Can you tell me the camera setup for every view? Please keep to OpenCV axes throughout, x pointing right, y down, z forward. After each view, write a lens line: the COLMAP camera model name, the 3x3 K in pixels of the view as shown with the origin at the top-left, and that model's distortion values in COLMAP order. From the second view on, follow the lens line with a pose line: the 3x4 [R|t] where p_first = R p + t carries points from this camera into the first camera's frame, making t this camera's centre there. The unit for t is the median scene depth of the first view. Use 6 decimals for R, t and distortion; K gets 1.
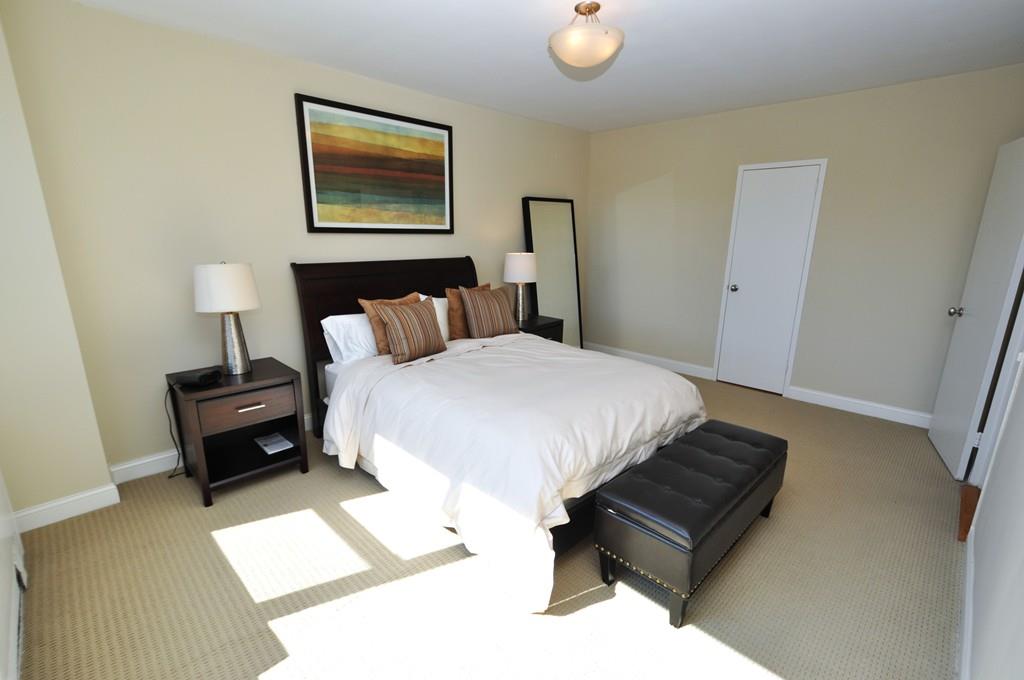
lens RADIAL K [[458.9, 0, 509.4], [0, 458.9, 351.8], [0, 0, 1]] dist [0.008692, -0.006122]
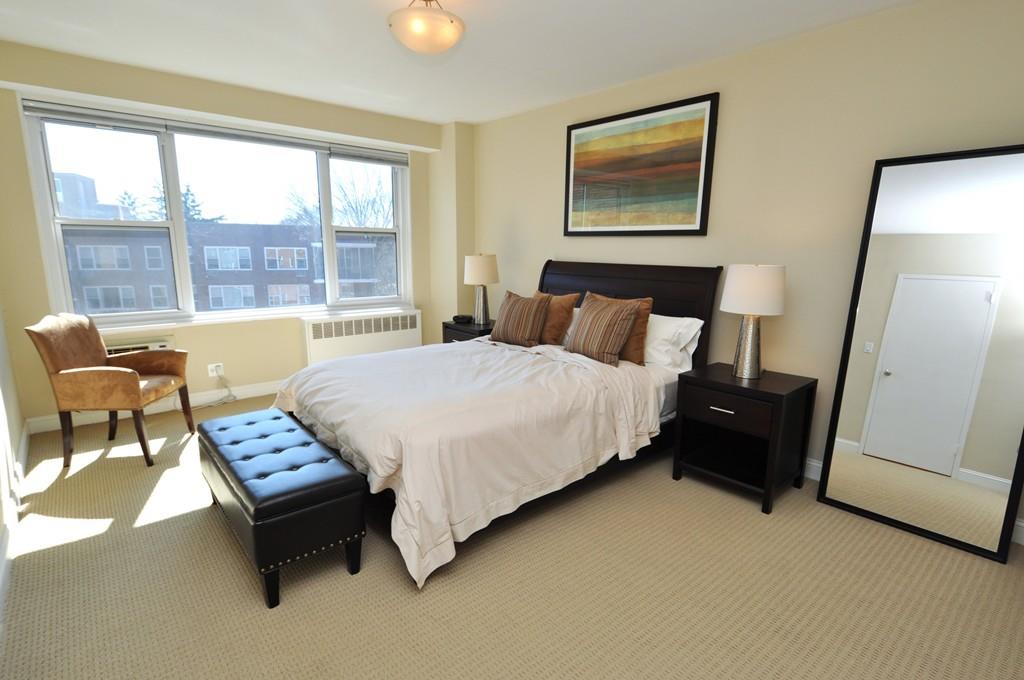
lens RADIAL K [[491.5, 0, 511.8], [0, 491.5, 348.5], [0, 0, 1]] dist [0.005178, -0.001295]
pose [[-0.062594, 0.193754, -0.979051, 0.819591], [-0.265537, 0.942385, 0.203474, -0.186366], [0.962067, 0.272710, -0.007538, 0.862899]]
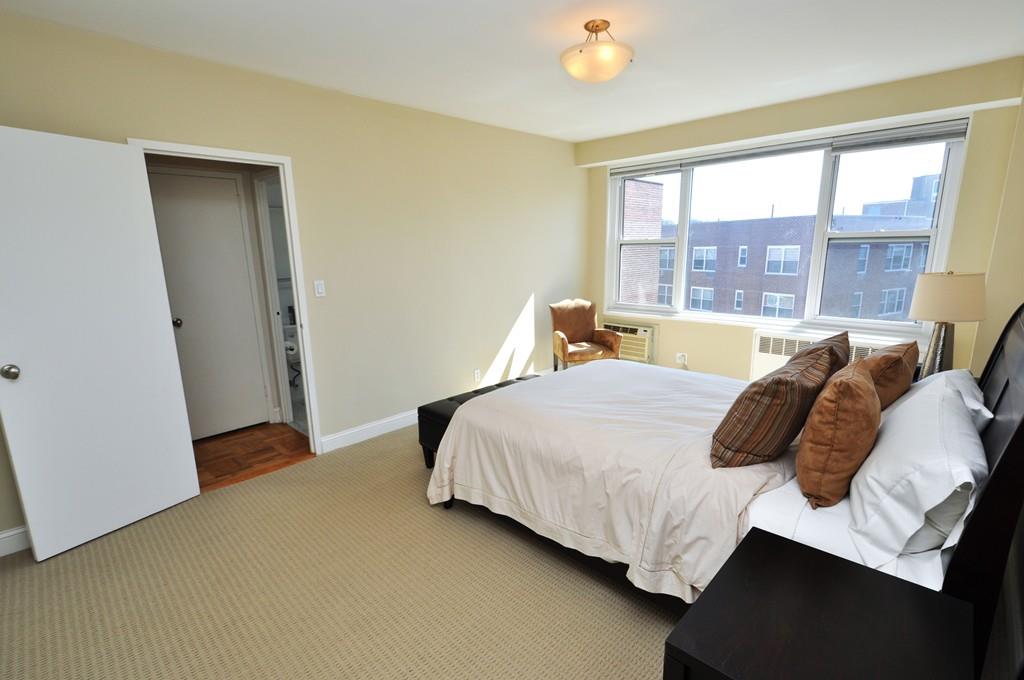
lens RADIAL K [[458.9, 0, 509.4], [0, 458.9, 351.8], [0, 0, 1]] dist [0.008692, -0.006122]
pose [[-0.997861, 0.021544, -0.061723, 0.252177], [-0.009459, 0.886622, 0.462398, -0.361974], [0.064687, 0.461993, -0.884521, 1.388344]]
